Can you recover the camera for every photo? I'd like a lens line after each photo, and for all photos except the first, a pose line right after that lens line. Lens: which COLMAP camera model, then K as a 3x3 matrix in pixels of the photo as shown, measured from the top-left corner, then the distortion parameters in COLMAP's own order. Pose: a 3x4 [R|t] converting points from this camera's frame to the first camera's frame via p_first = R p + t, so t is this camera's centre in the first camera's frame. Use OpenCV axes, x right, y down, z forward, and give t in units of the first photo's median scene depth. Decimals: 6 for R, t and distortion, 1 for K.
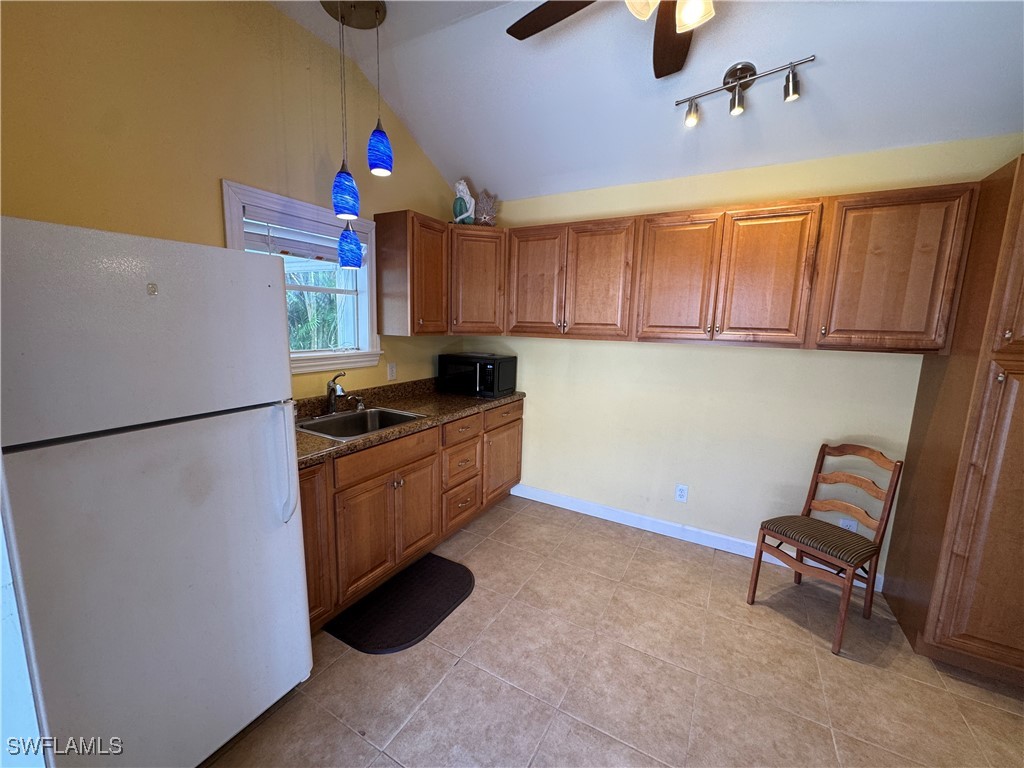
lens RADIAL K [[409.6, 0, 509.1], [0, 409.6, 384.3], [0, 0, 1]] dist [0.000783, -0.000230]
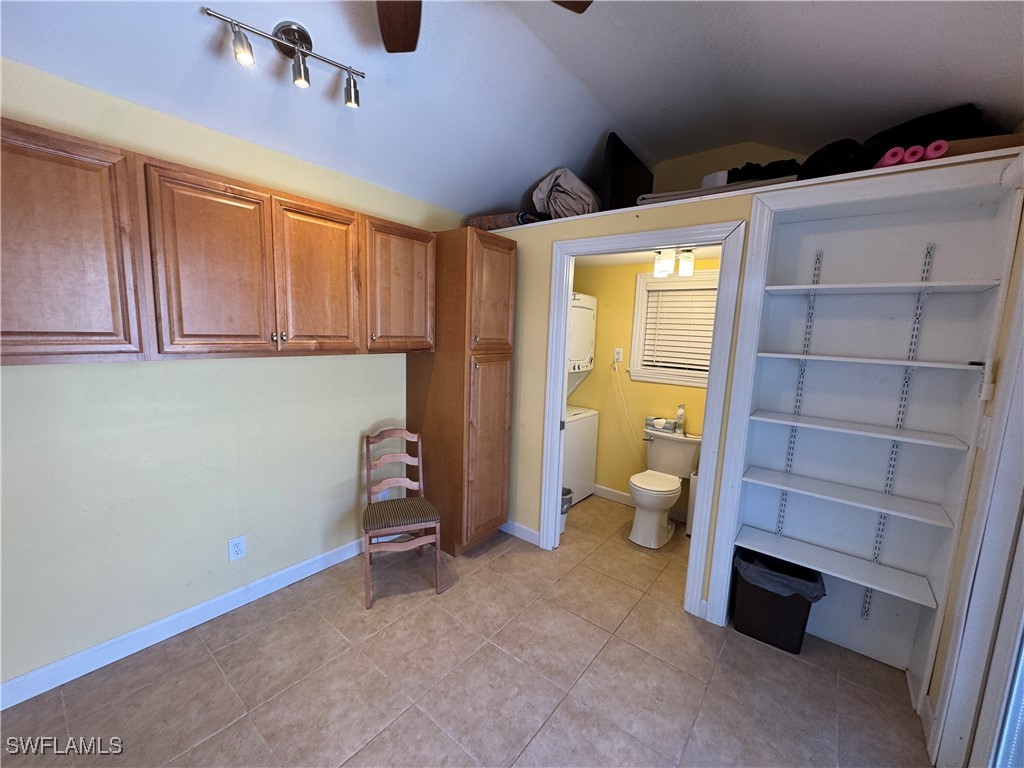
lens RADIAL K [[409.6, 0, 509.5], [0, 409.6, 384.8], [0, 0, 1]] dist [0.000783, -0.000230]
pose [[0.160198, -0.154289, 0.974952, -0.260884], [0.116819, 0.983730, 0.136483, -0.106582], [-0.980148, 0.092029, 0.175615, 0.432623]]
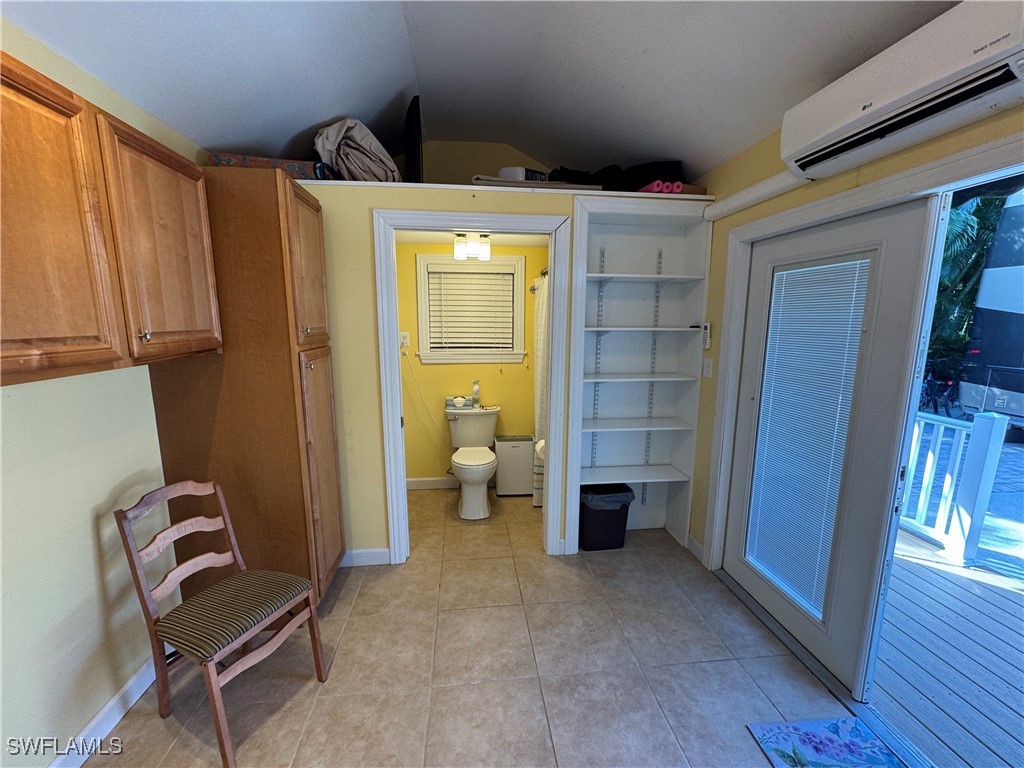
lens RADIAL K [[409.6, 0, 510.4], [0, 409.6, 384.1], [0, 0, 1]] dist [0.000783, -0.000230]
pose [[-0.587045, -0.155964, 0.794389, -0.070068], [0.104212, 0.958544, 0.265205, -0.159115], [-0.802819, 0.238472, -0.546455, 0.864048]]
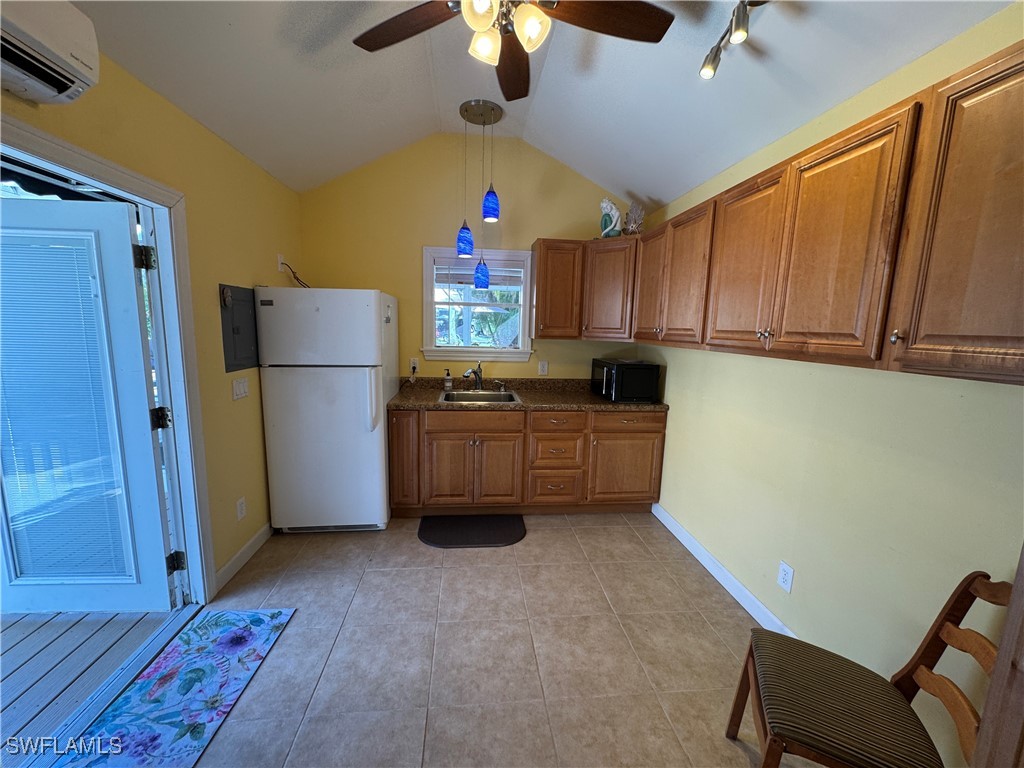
lens RADIAL K [[409.6, 0, 508.9], [0, 409.6, 384.5], [0, 0, 1]] dist [0.000783, -0.000230]
pose [[0.579485, 0.109552, -0.807586, 0.866485], [-0.136287, 0.989997, 0.036503, -0.016981], [0.803506, 0.088911, 0.588619, 0.258184]]
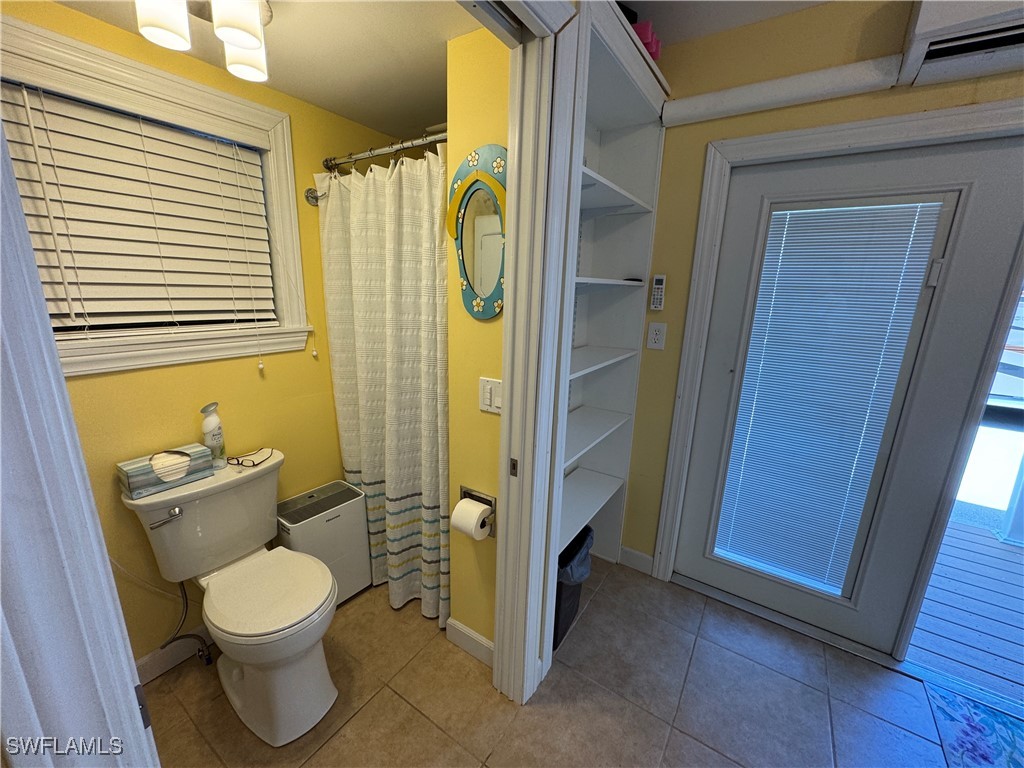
lens RADIAL K [[409.6, 0, 506.1], [0, 409.6, 382.1], [0, 0, 1]] dist [0.000783, -0.000230]
pose [[-0.995321, -0.074084, 0.062028, 0.780155], [-0.044771, 0.922497, 0.383398, -0.068136], [-0.085624, 0.378827, -0.921498, 0.643468]]
